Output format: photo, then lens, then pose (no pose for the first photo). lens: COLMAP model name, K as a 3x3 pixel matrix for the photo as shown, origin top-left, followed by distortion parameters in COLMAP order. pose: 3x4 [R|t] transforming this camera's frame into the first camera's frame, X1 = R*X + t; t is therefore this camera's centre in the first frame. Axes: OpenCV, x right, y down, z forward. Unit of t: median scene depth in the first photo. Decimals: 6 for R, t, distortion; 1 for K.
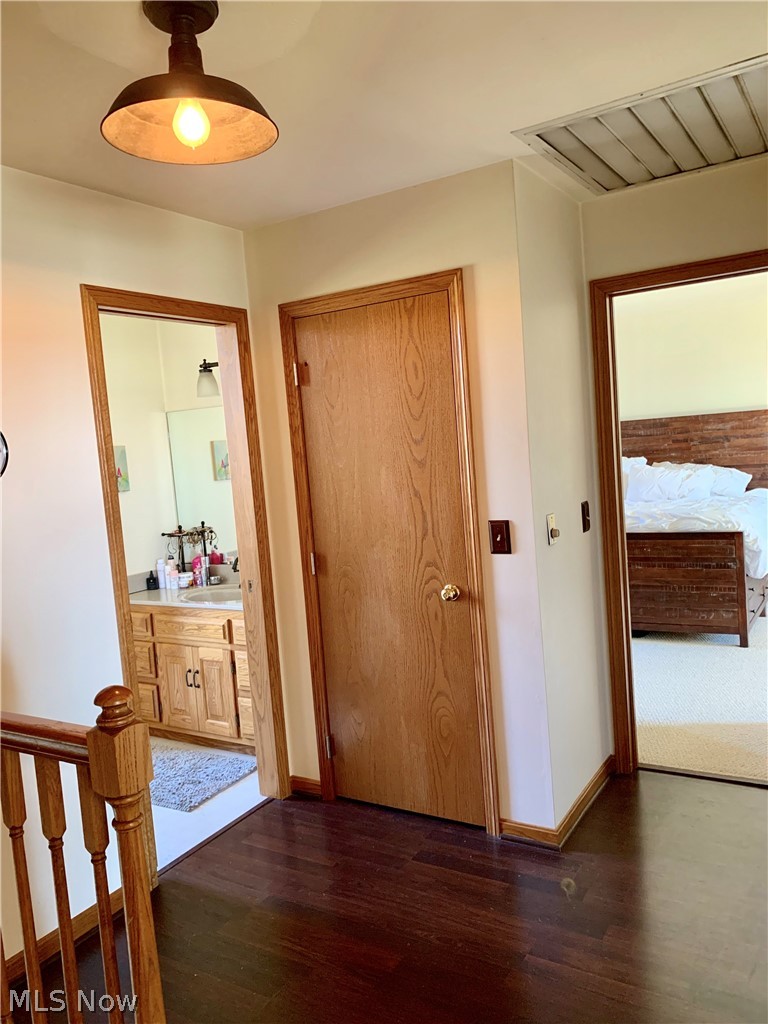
lens RADIAL K [[786.4, 0, 384.0], [0, 786.4, 512.0], [0, 0, 1]] dist [0.006386, -0.004715]
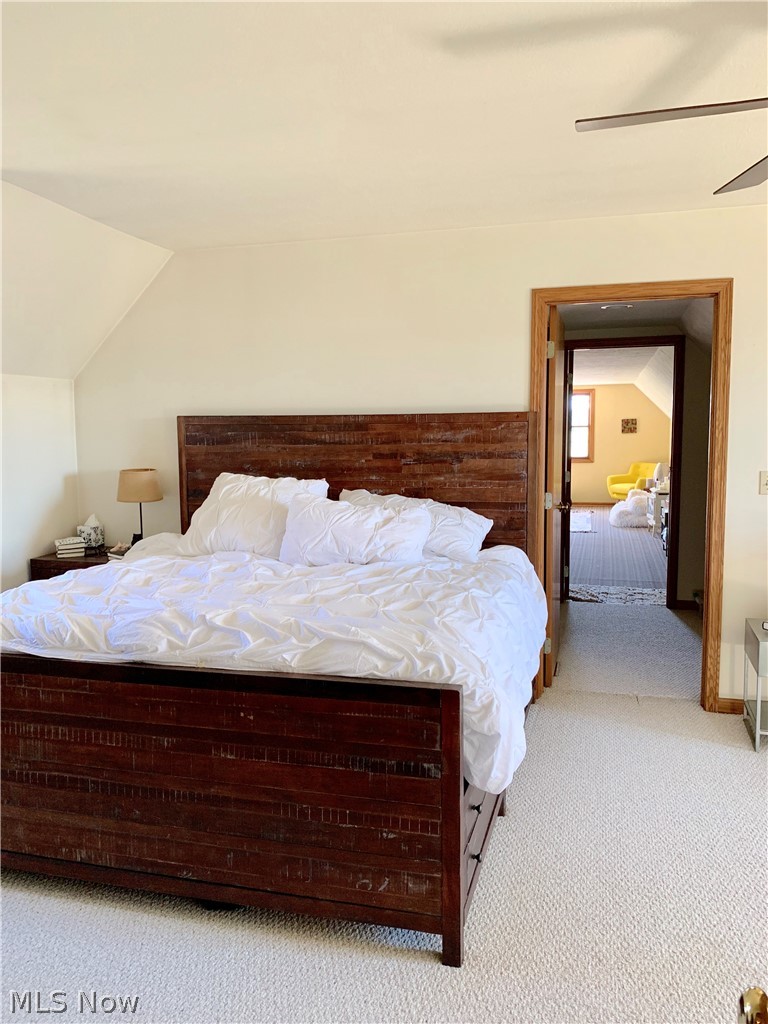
lens RADIAL K [[766.1, 0, 384.0], [0, 766.1, 512.0], [0, 0, 1]] dist [0.026803, -0.001726]
pose [[0.958428, 0.042510, 0.282151, 0.124501], [-0.042096, 0.999085, -0.007532, -0.025355], [-0.282213, -0.004658, 0.959340, 0.259533]]
